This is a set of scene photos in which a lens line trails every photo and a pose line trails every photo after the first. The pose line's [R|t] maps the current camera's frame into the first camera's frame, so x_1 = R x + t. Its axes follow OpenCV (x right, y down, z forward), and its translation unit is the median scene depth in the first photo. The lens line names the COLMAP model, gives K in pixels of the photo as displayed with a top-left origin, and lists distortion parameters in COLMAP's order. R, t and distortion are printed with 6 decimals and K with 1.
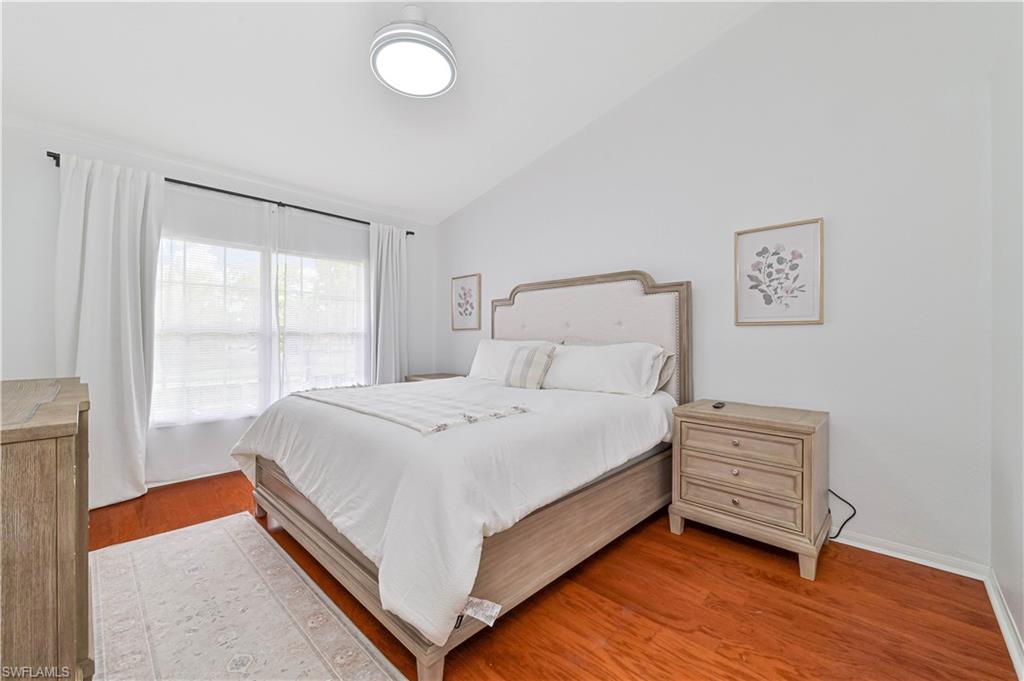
lens RADIAL K [[408.8, 0, 509.1], [0, 408.8, 336.9], [0, 0, 1]] dist [0.009275, -0.000567]
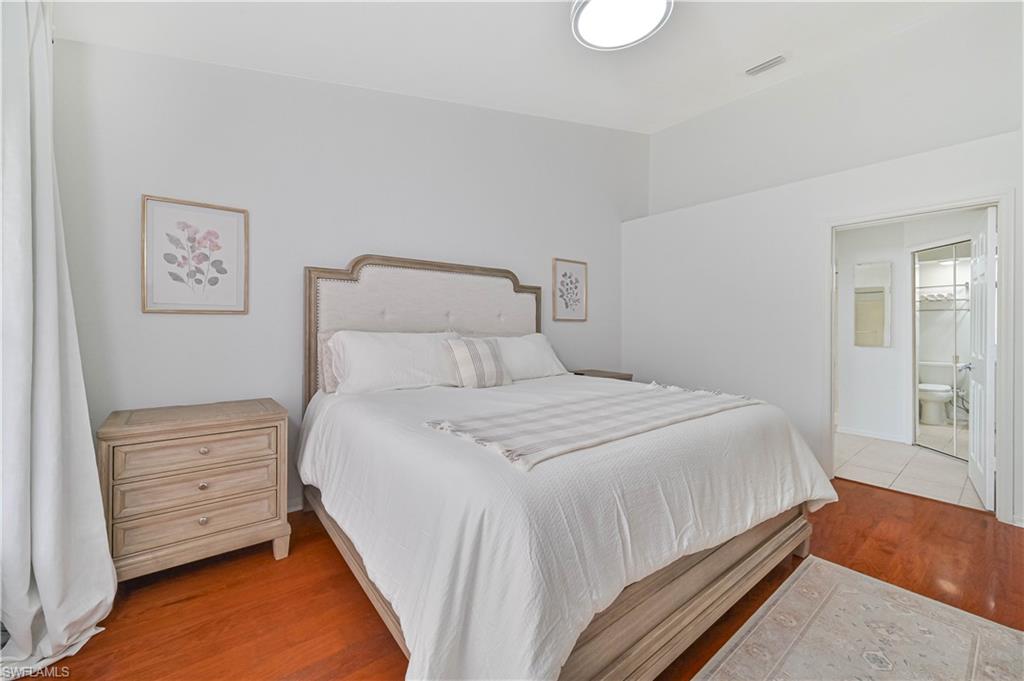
lens RADIAL K [[408.8, 0, 535.1], [0, 408.8, 321.9], [0, 0, 1]] dist [0.009275, -0.000567]
pose [[0.122053, 0.016636, 0.992384, -0.870369], [-0.006304, 0.999852, -0.015986, -0.000268], [-0.992504, -0.004305, 0.122139, 0.842842]]
